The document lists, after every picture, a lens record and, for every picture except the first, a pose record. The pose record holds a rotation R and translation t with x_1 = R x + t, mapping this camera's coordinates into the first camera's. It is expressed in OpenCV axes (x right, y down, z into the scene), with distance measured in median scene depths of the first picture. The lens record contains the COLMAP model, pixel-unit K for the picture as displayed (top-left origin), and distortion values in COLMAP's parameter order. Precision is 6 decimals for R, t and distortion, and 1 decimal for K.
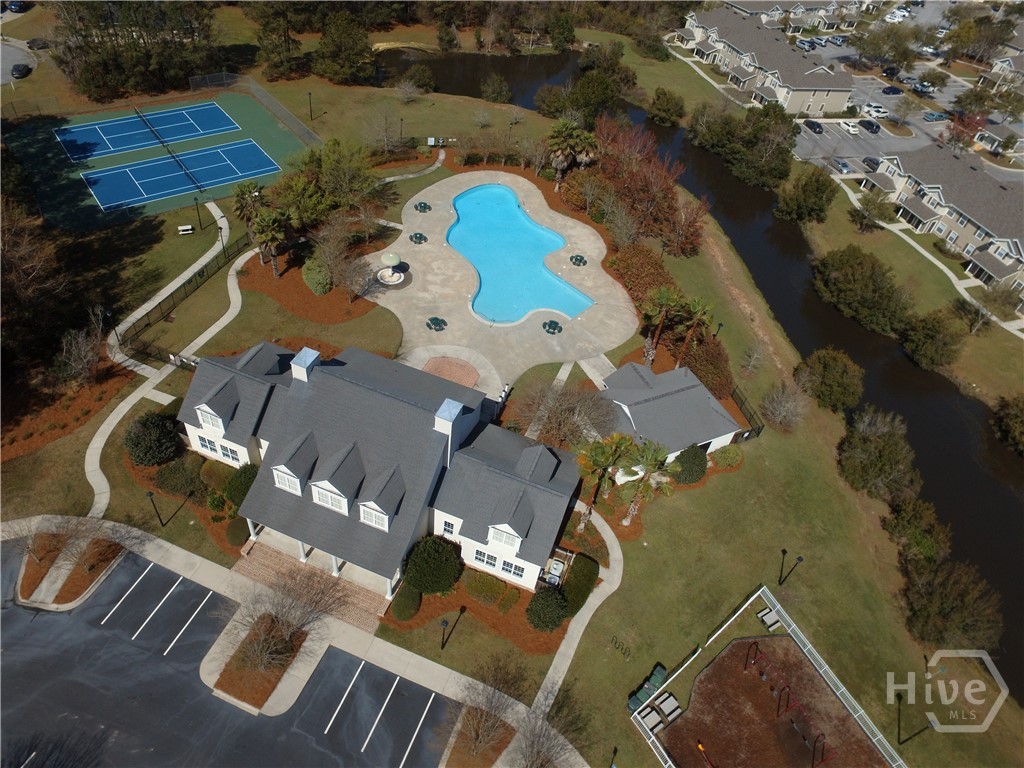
lens RADIAL K [[690.1, 0, 506.5], [0, 690.1, 383.3], [0, 0, 1]] dist [-0.122351, 0.088116]
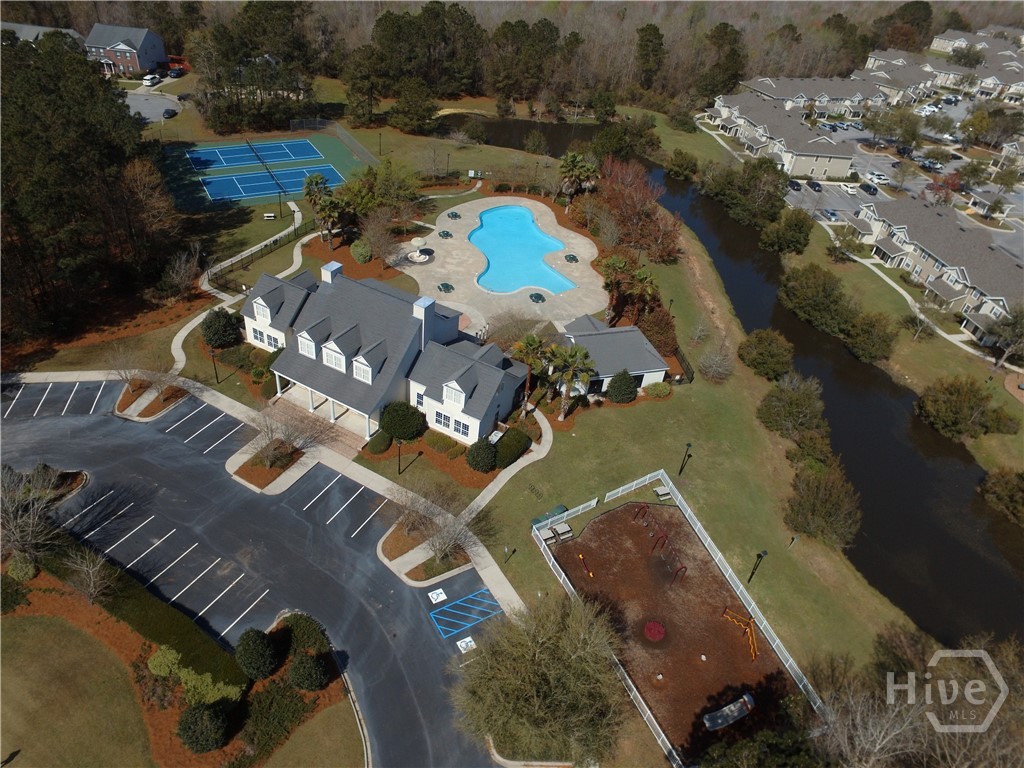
lens RADIAL K [[690.1, 0, 506.5], [0, 690.1, 383.3], [0, 0, 1]] dist [-0.122351, 0.088116]
pose [[0.990700, 0.072301, -0.115269, 0.145653], [-0.087432, 0.987368, -0.132139, 0.212160], [0.104259, 0.140988, 0.984506, -0.190970]]
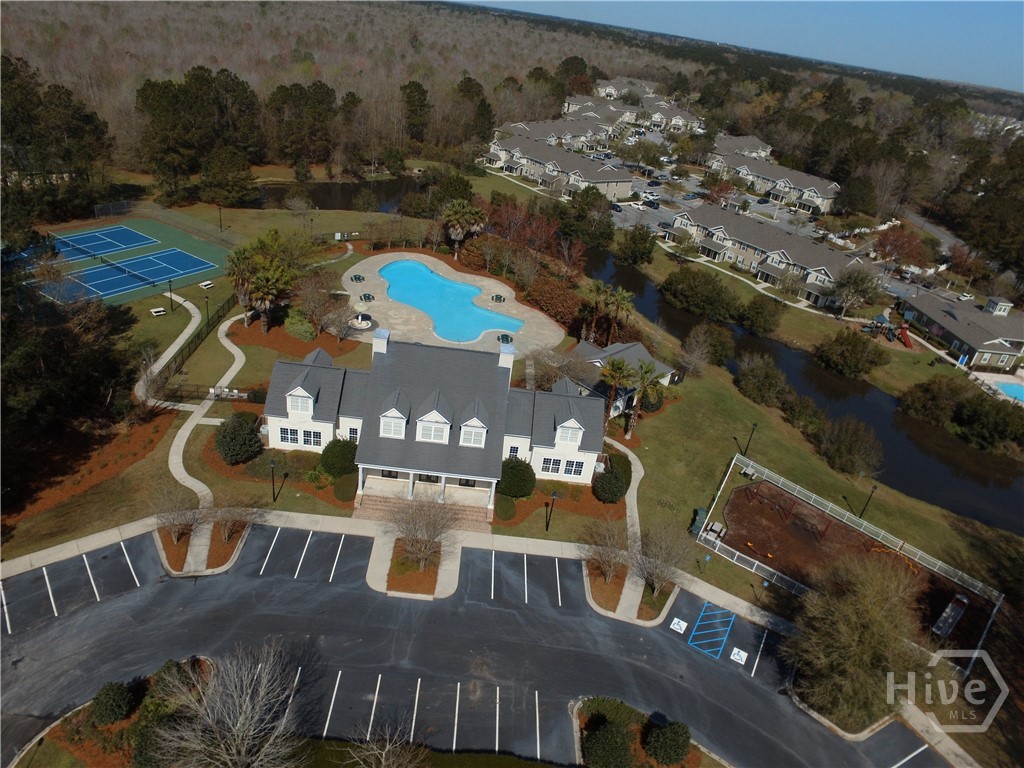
lens RADIAL K [[690.1, 0, 506.5], [0, 690.1, 383.3], [0, 0, 1]] dist [-0.122351, 0.088116]
pose [[0.936843, -0.163058, 0.309413, -0.287577], [0.227675, 0.955883, -0.185614, 0.197991], [-0.265497, 0.244337, 0.932636, -0.123205]]
